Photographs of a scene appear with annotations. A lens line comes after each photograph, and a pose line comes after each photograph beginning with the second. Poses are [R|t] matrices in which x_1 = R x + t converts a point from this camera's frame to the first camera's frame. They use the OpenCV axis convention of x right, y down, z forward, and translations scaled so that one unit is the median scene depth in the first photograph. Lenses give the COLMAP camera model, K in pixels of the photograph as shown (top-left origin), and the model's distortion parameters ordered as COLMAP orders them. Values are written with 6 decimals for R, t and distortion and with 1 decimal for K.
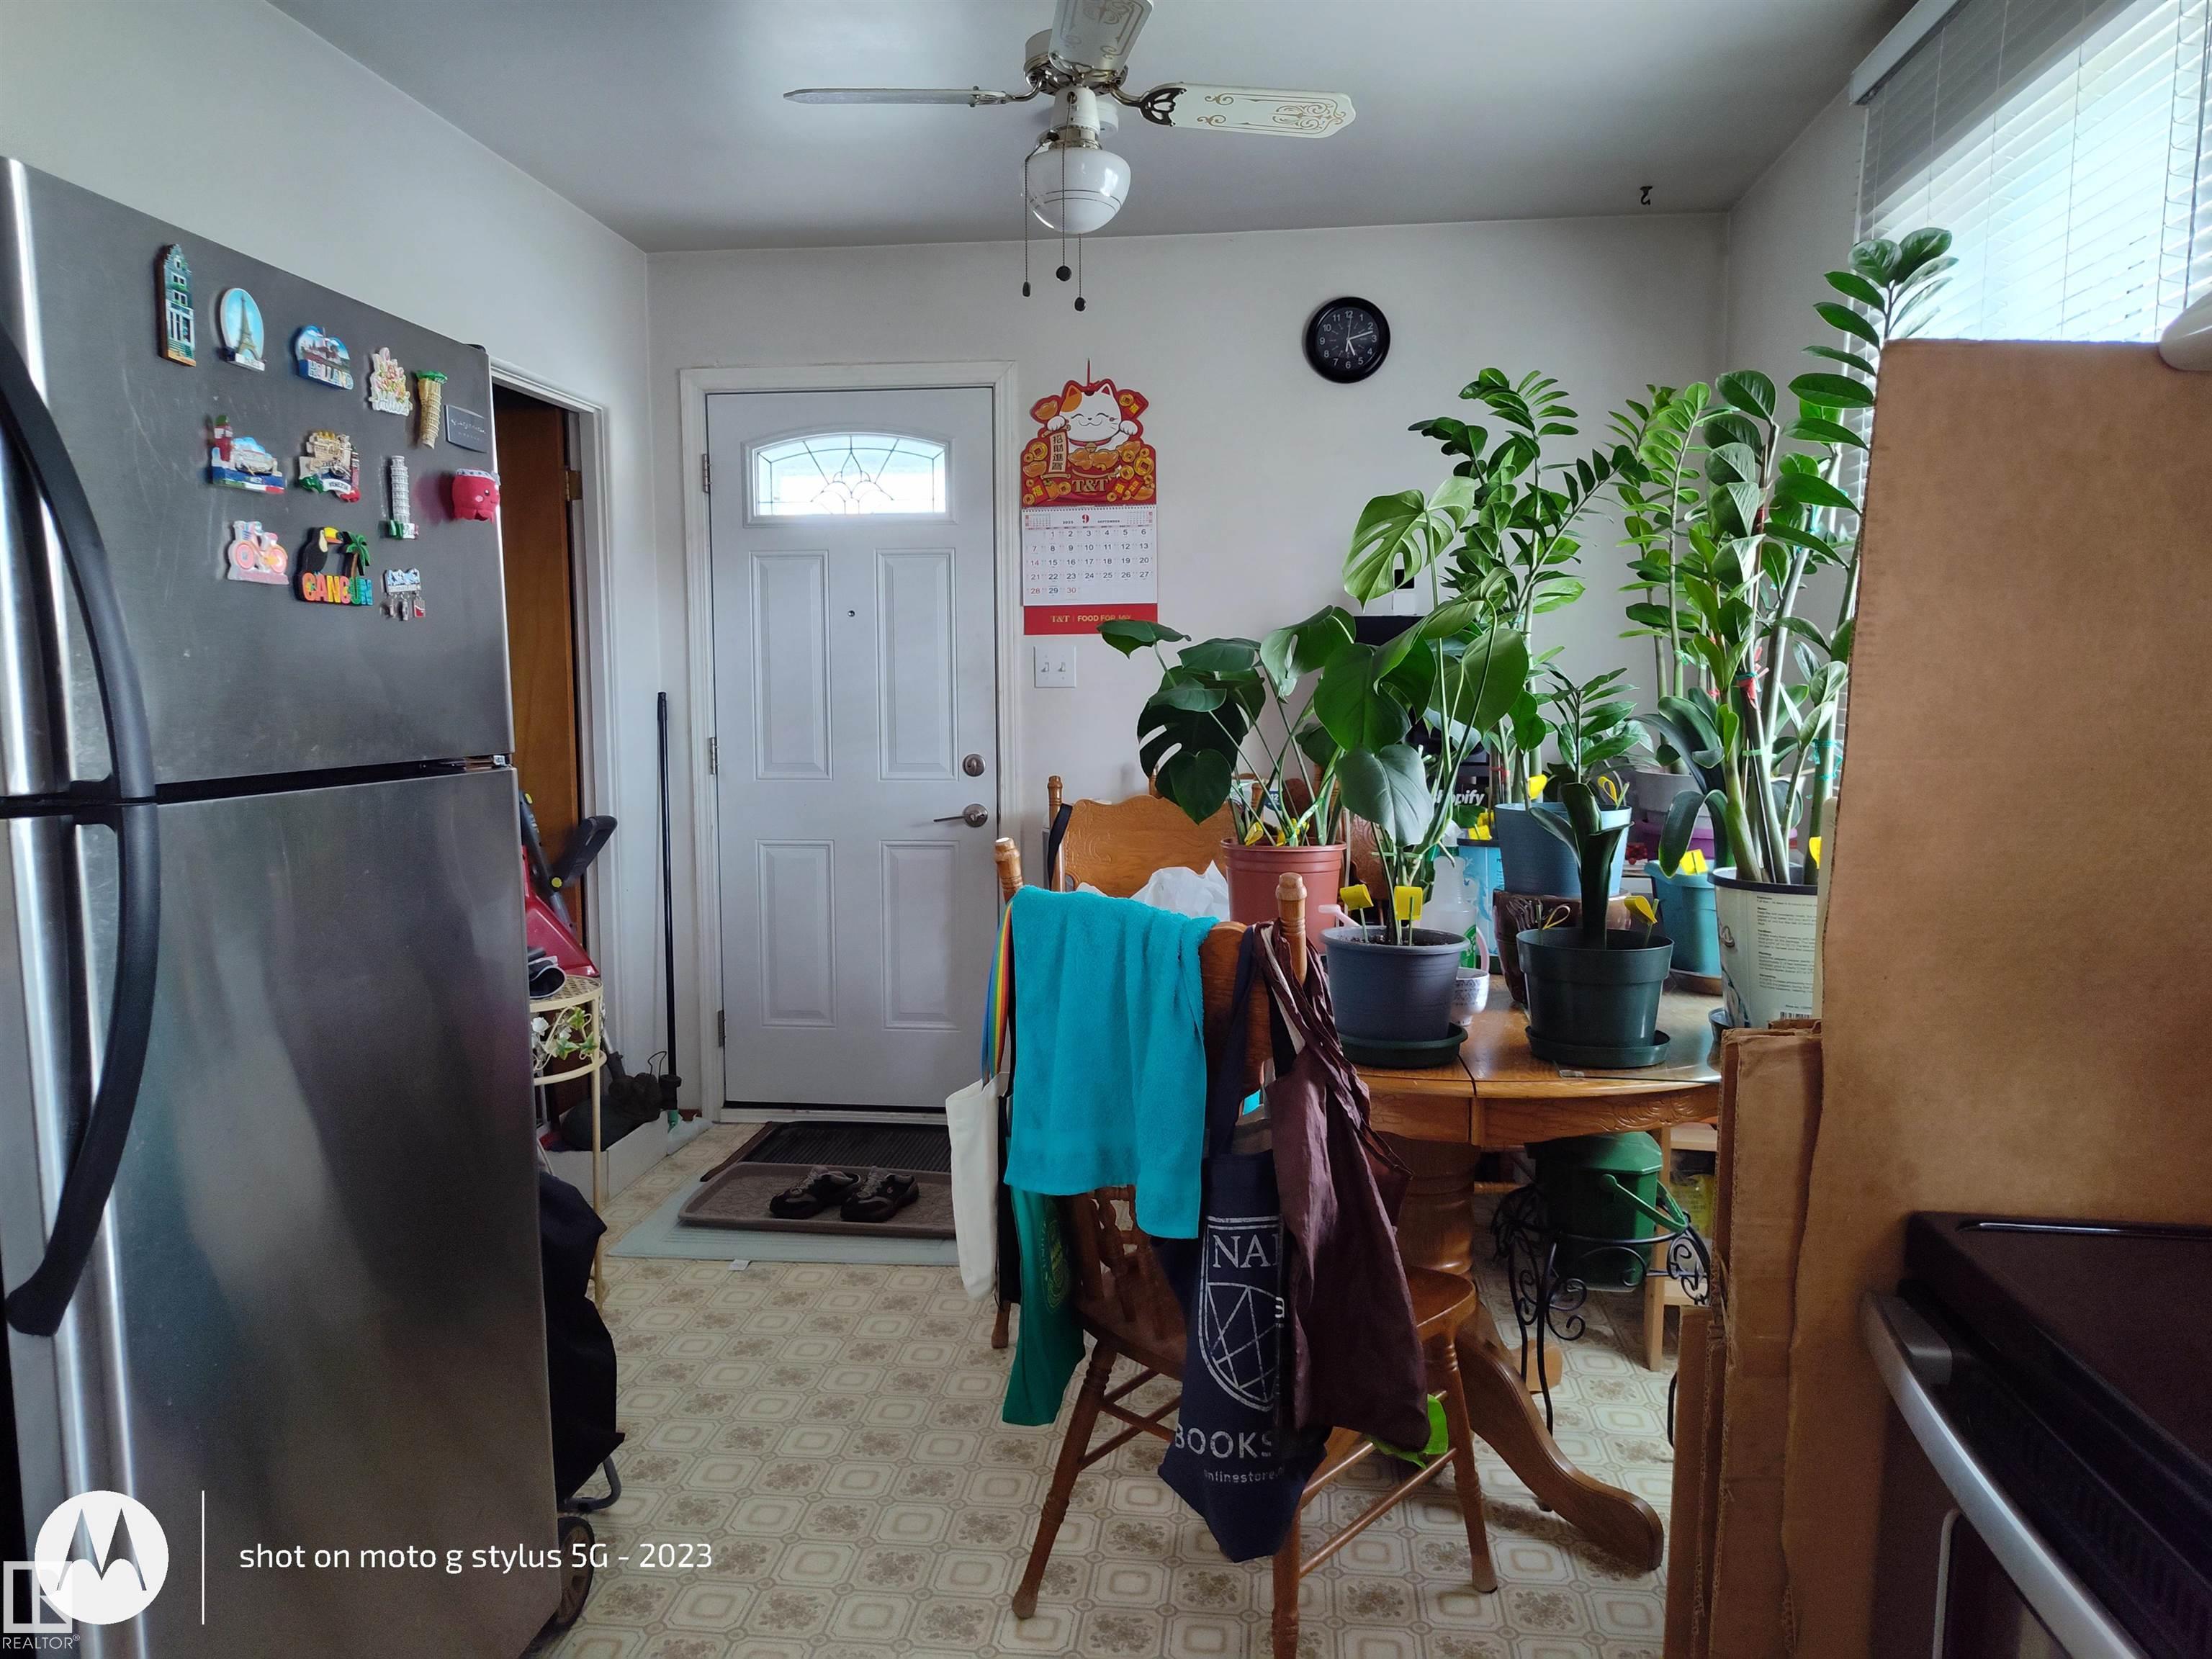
lens RADIAL K [[1490.2, 0, 1103.8], [0, 1490.2, 814.0], [0, 0, 1]] dist [0.031998, -0.030761]
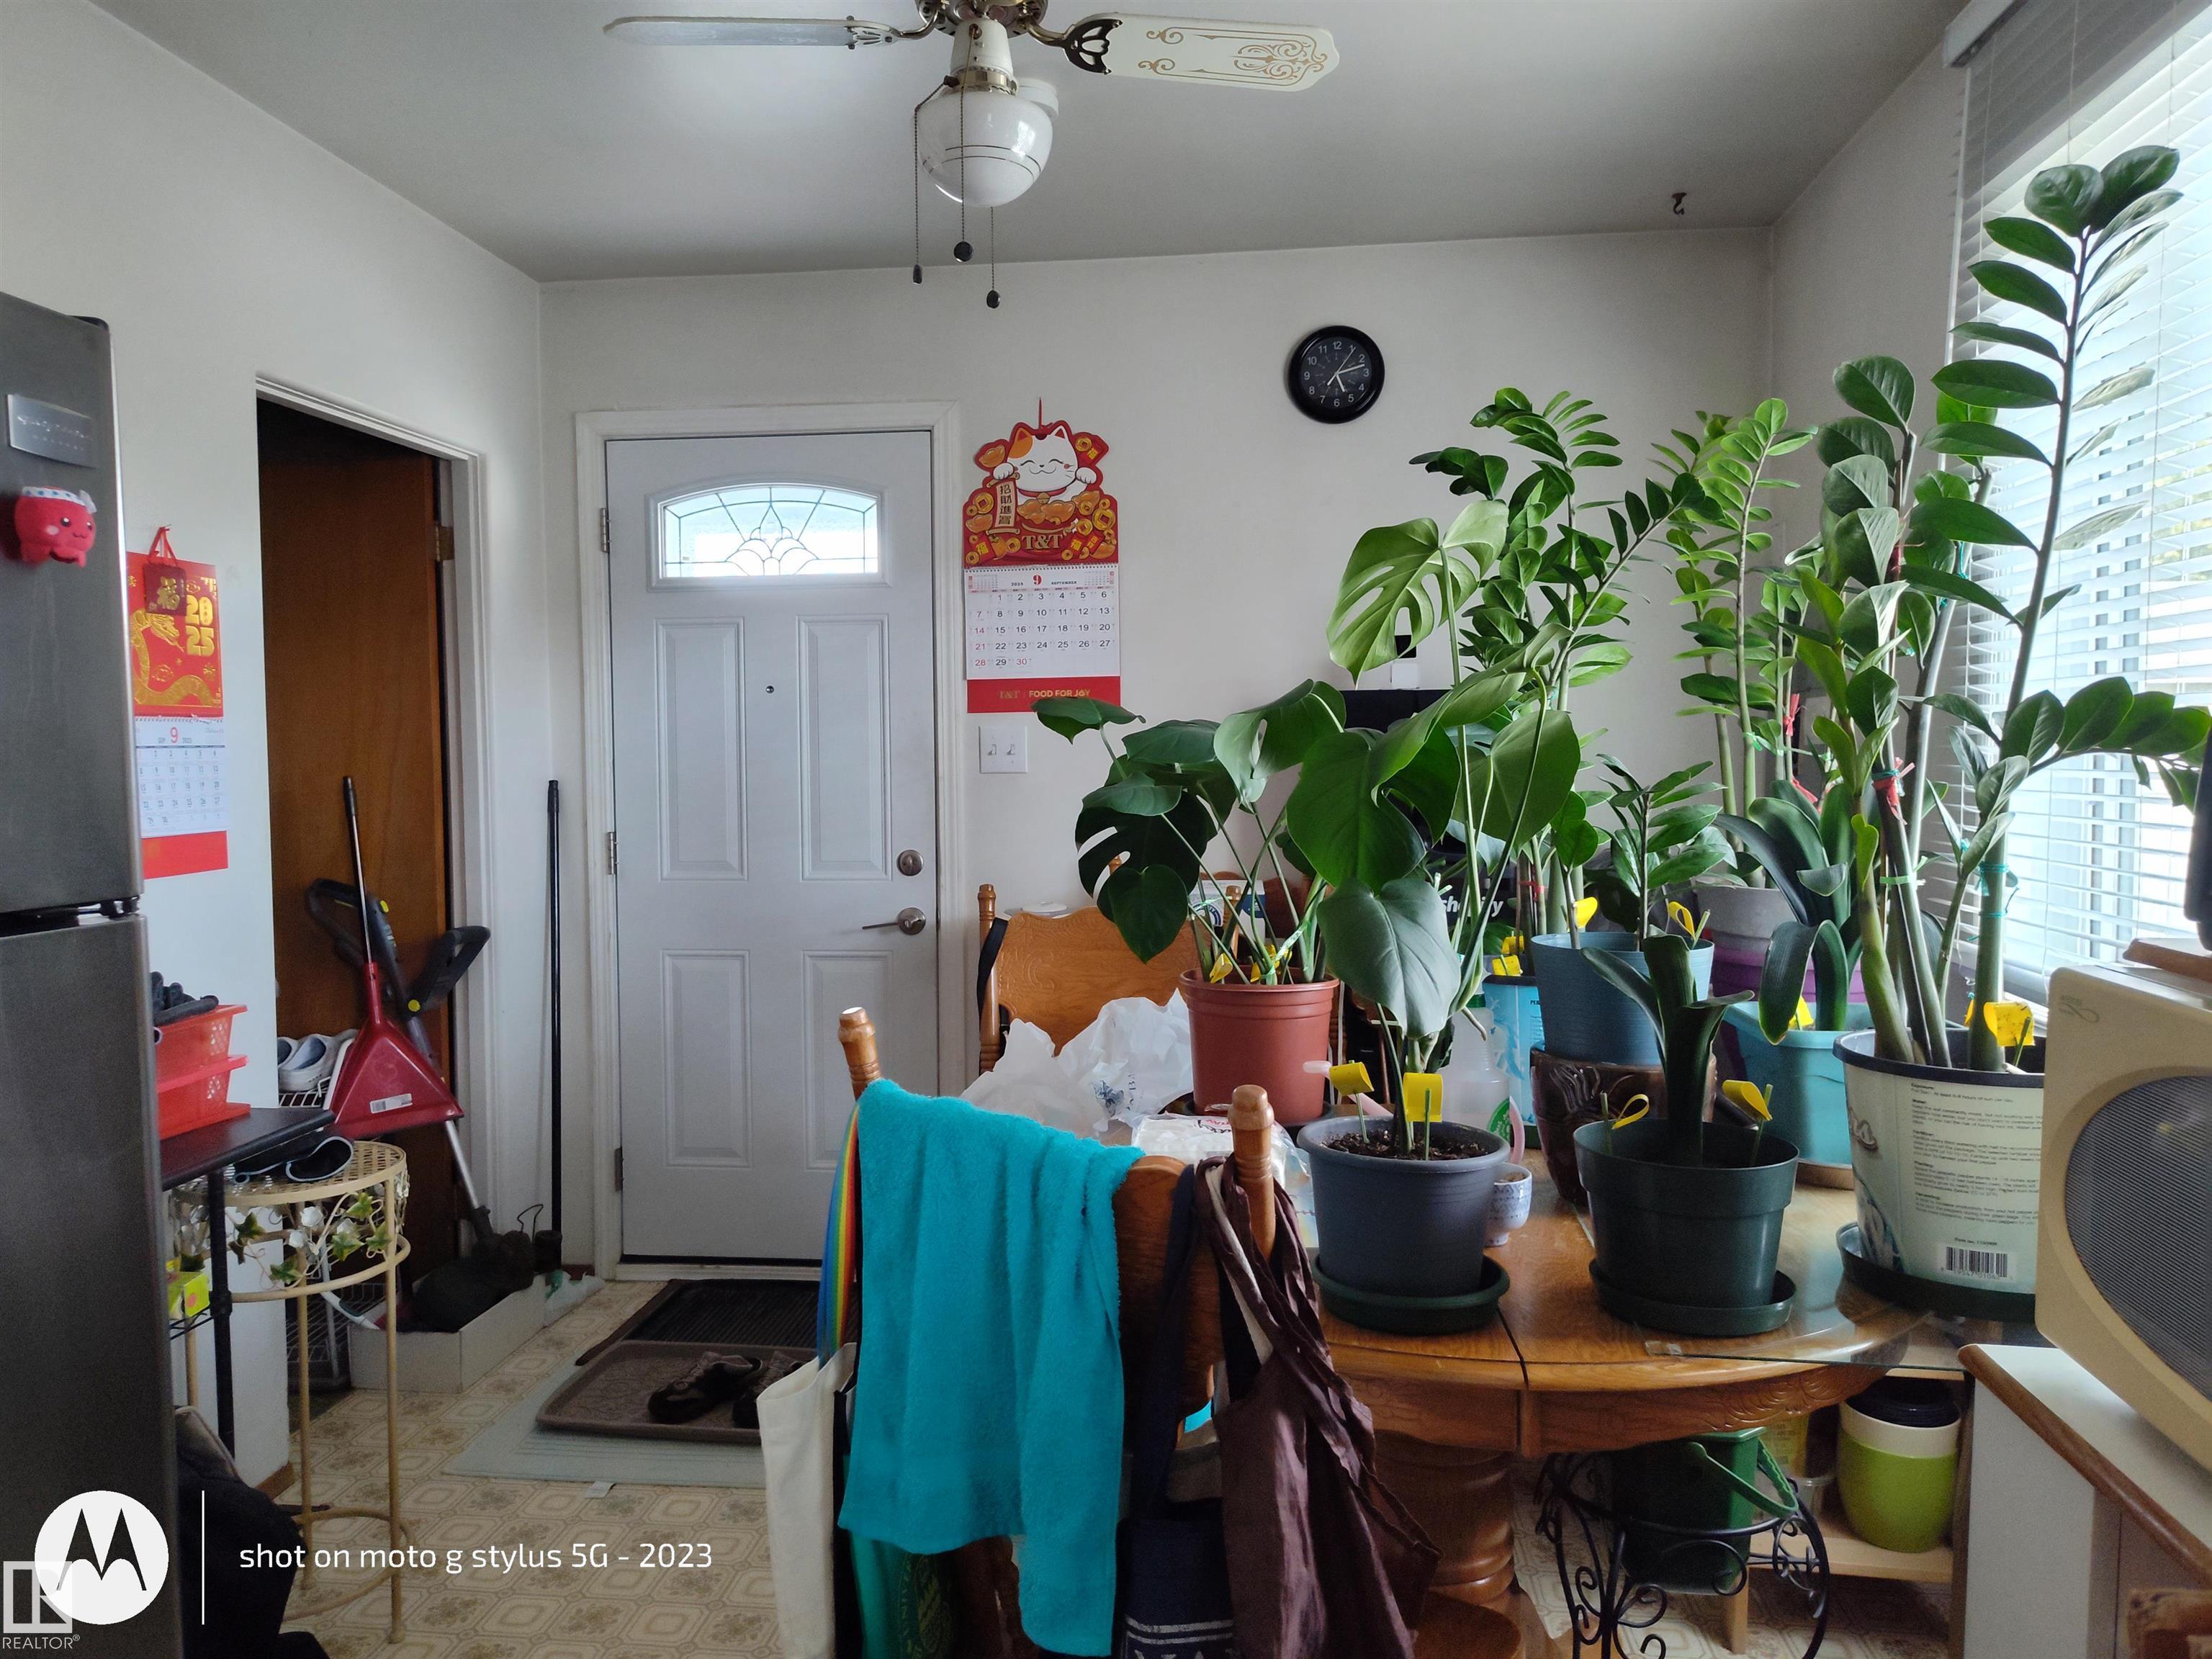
lens RADIAL K [[1497.5, 0, 1107.6], [0, 1497.5, 832.2], [0, 0, 1]] dist [0.035778, -0.034964]
pose [[0.999974, -0.005045, 0.005081, 0.036168], [0.005223, 0.999348, -0.035727, -0.029544], [-0.004897, 0.035753, 0.999349, 0.201519]]
